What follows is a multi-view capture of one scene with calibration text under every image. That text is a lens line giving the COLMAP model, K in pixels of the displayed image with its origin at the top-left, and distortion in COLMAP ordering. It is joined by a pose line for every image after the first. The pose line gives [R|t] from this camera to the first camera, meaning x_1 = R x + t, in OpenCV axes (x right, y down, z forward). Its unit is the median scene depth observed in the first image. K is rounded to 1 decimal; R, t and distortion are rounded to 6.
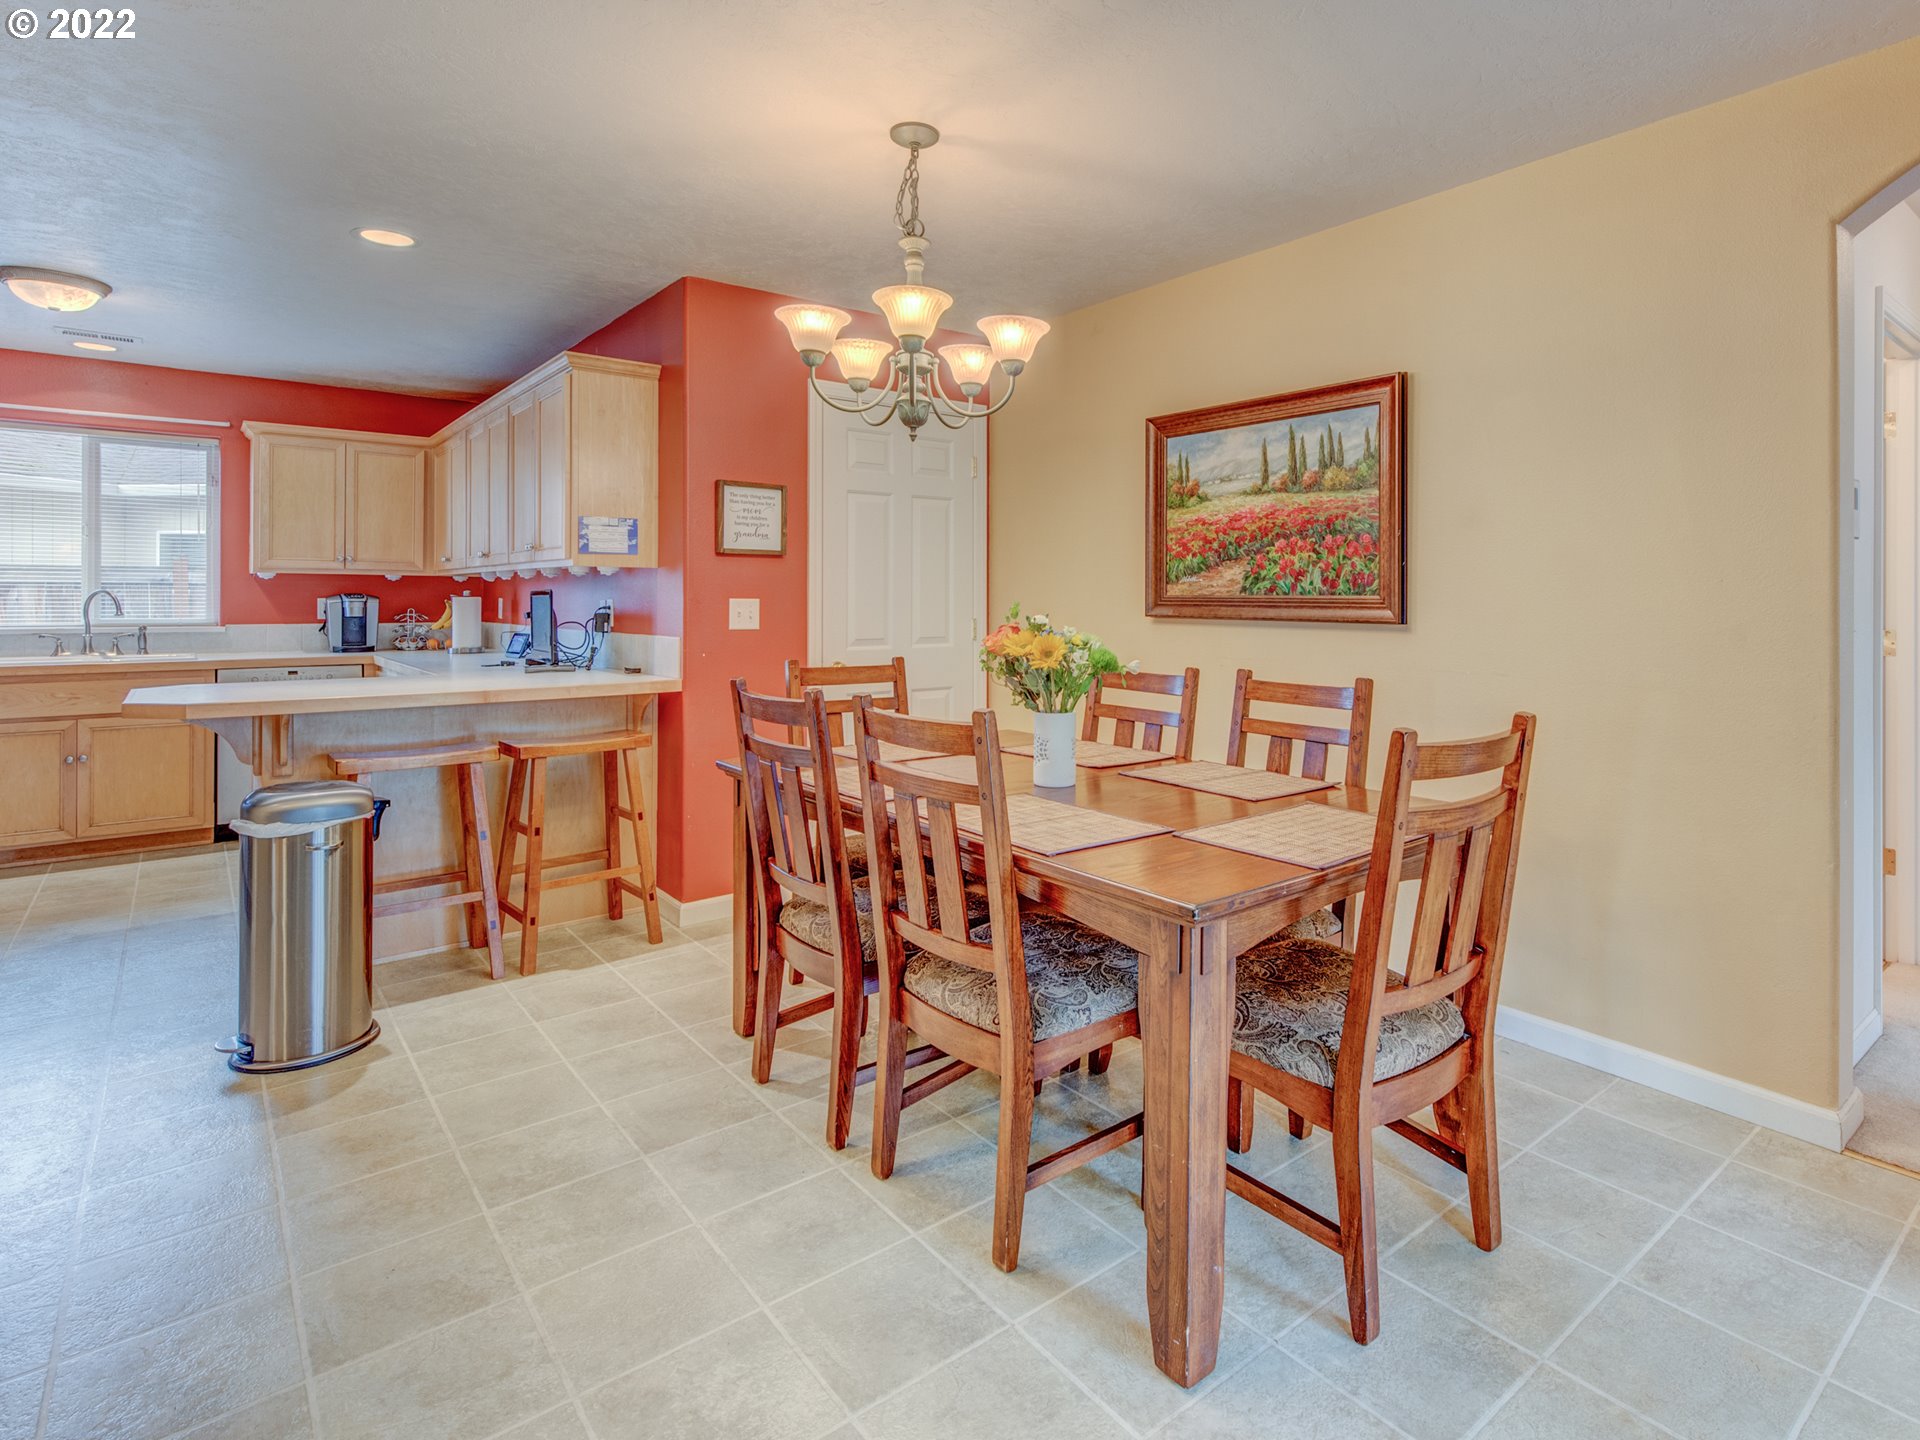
lens RADIAL K [[923.1, 0, 958.5], [0, 923.1, 616.3], [0, 0, 1]] dist [0.001014, -0.000049]
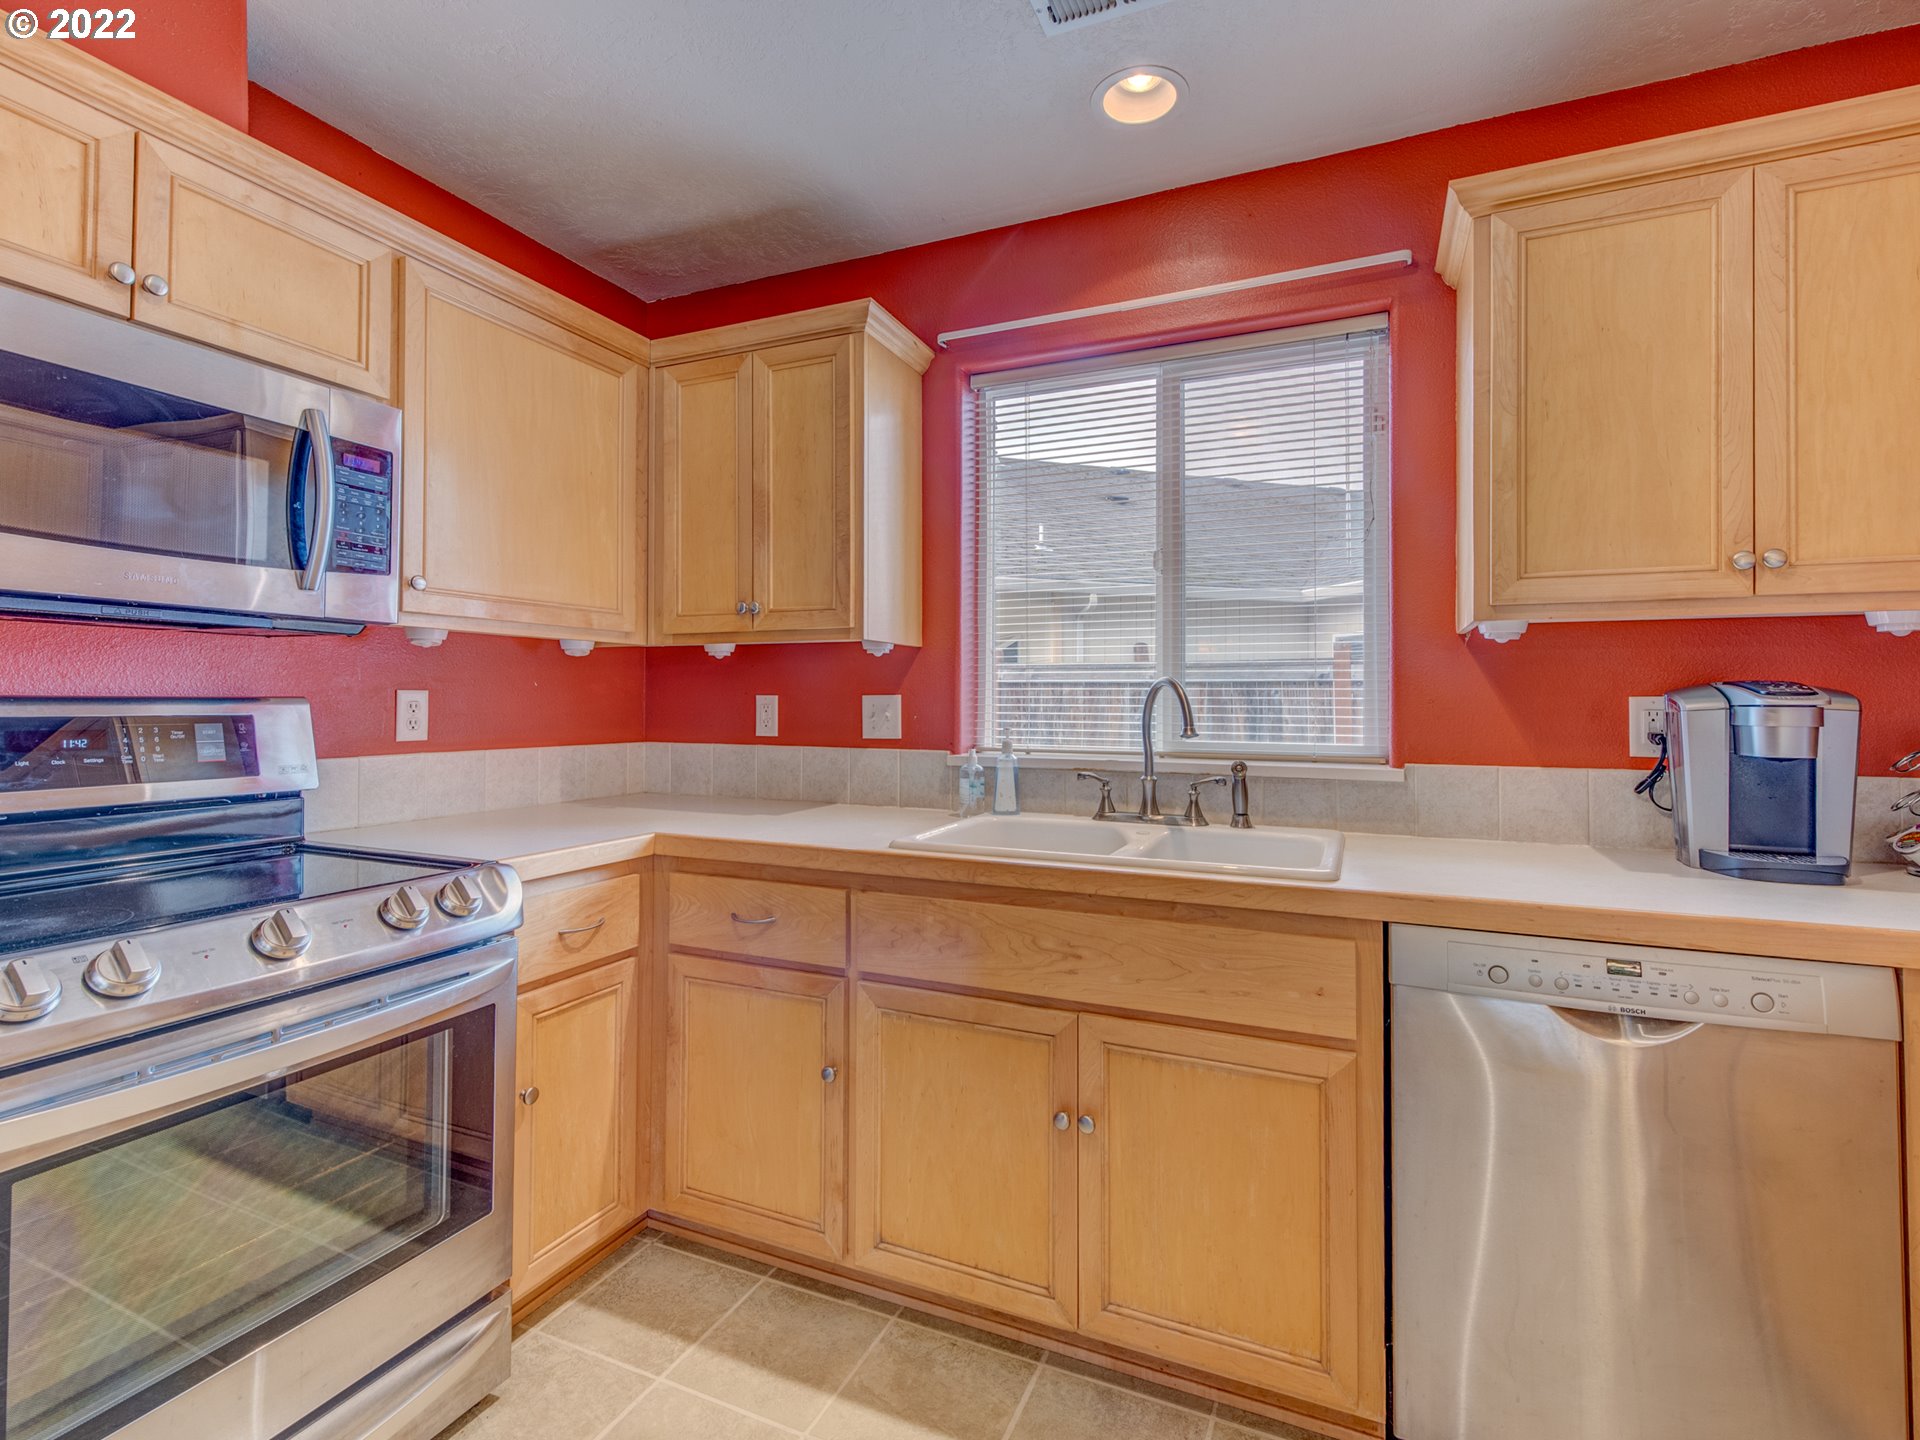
lens RADIAL K [[919.3, 0, 965.4], [0, 919.3, 681.8], [0, 0, 1]] dist [0.002843, 0.000771]
pose [[0.433966, -0.019567, -0.900717, -0.525883], [-0.021986, 0.999236, -0.032300, -0.009257], [0.900661, 0.033821, 0.433205, 0.667409]]
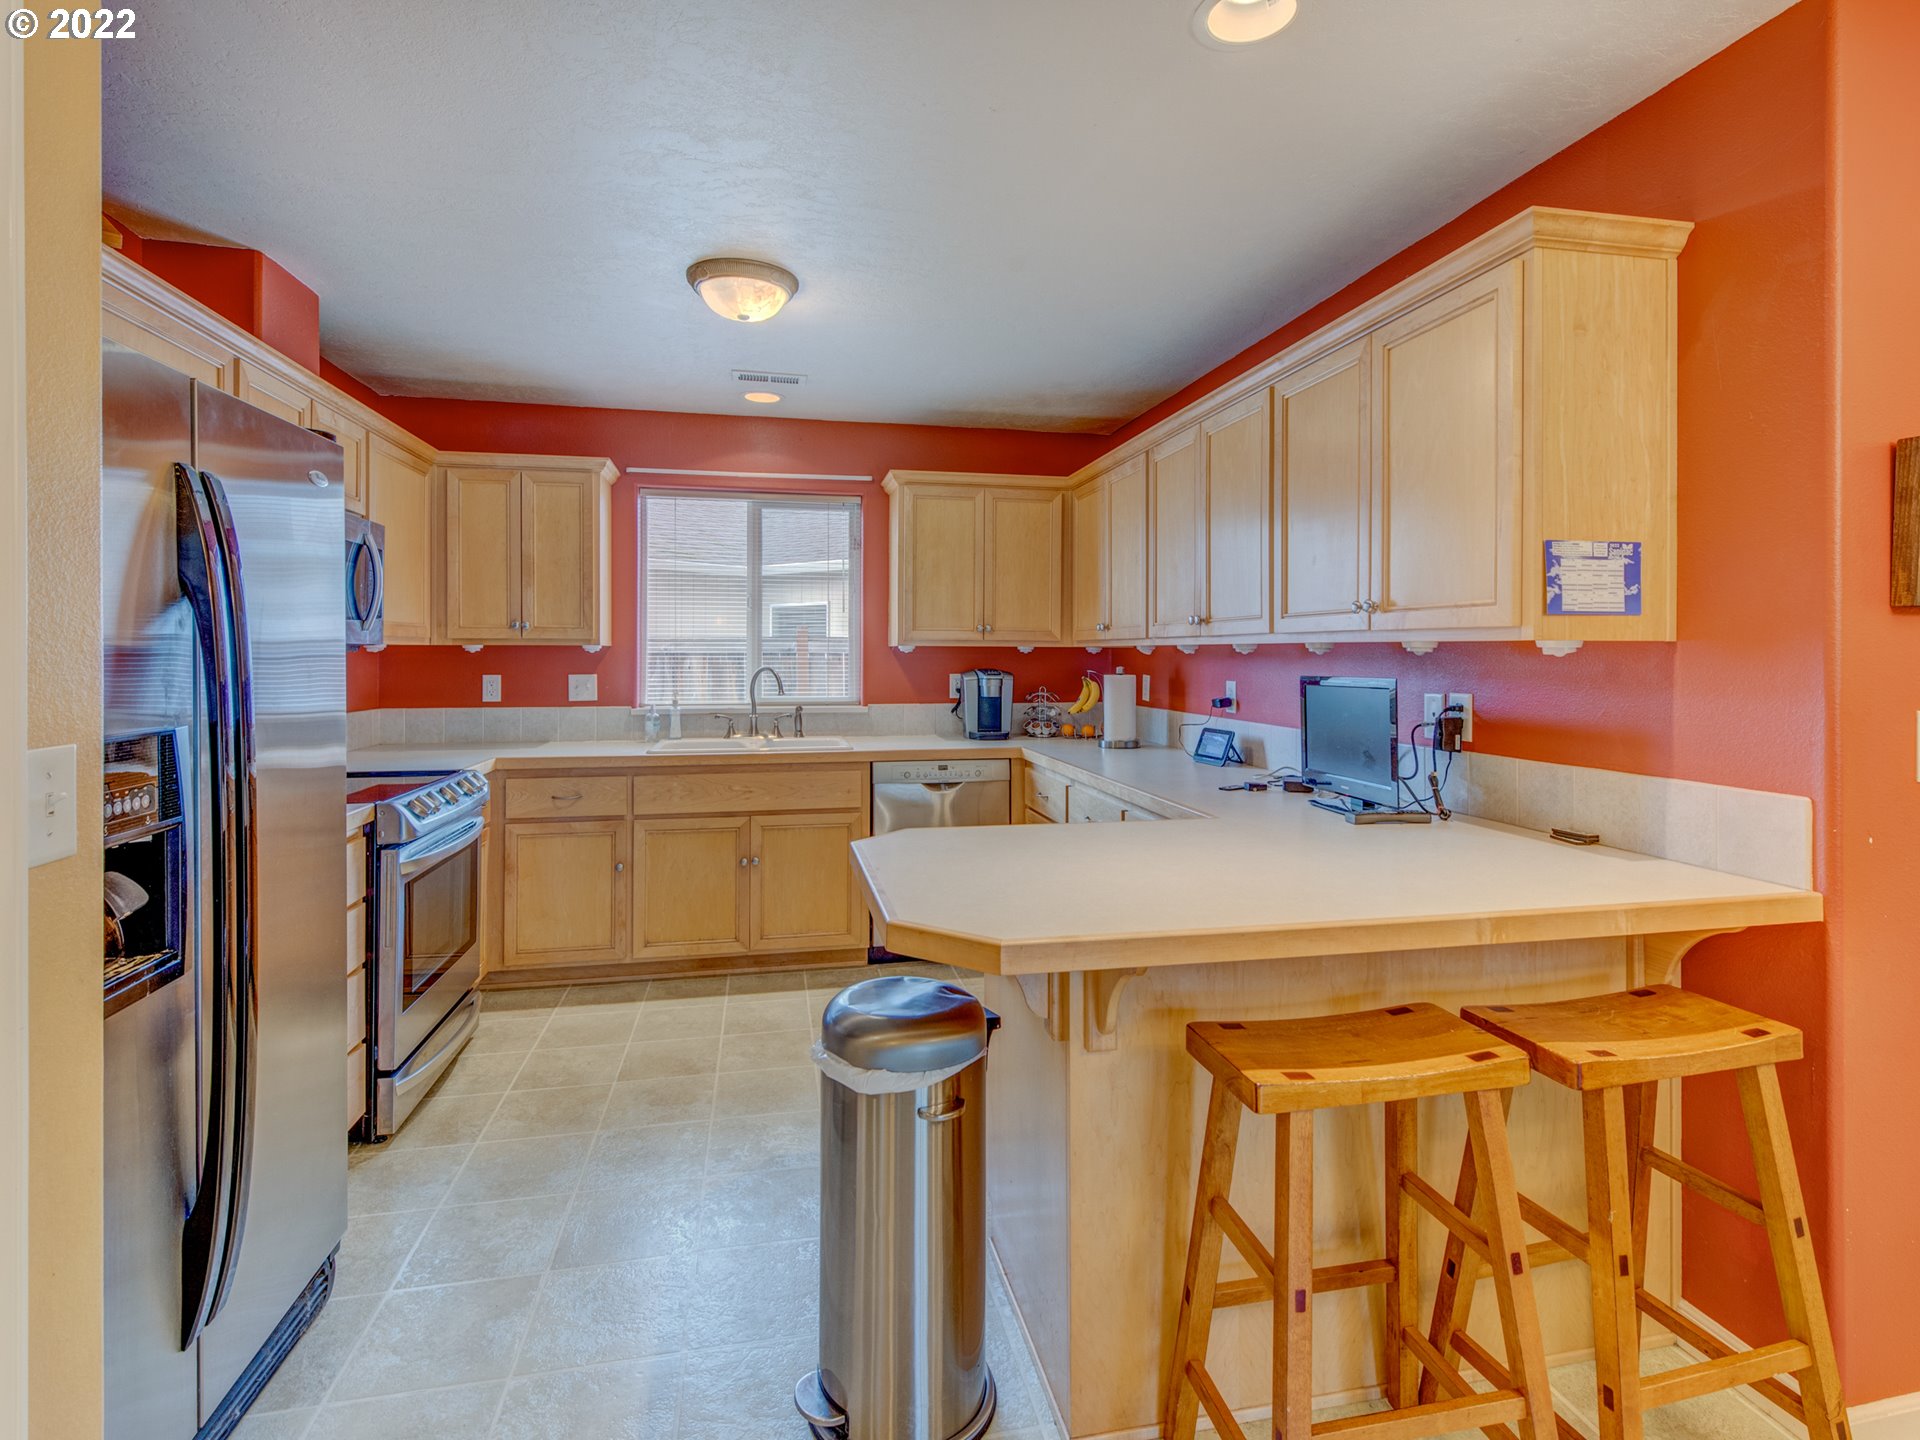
lens RADIAL K [[952.9, 0, 966.1], [0, 952.9, 697.7], [0, 0, 1]] dist [0.001748, 0.000069]
pose [[0.875225, 0.019628, -0.483317, -0.269436], [-0.009247, 0.999673, 0.023853, -0.020314], [0.483627, -0.016408, 0.875120, 0.244774]]
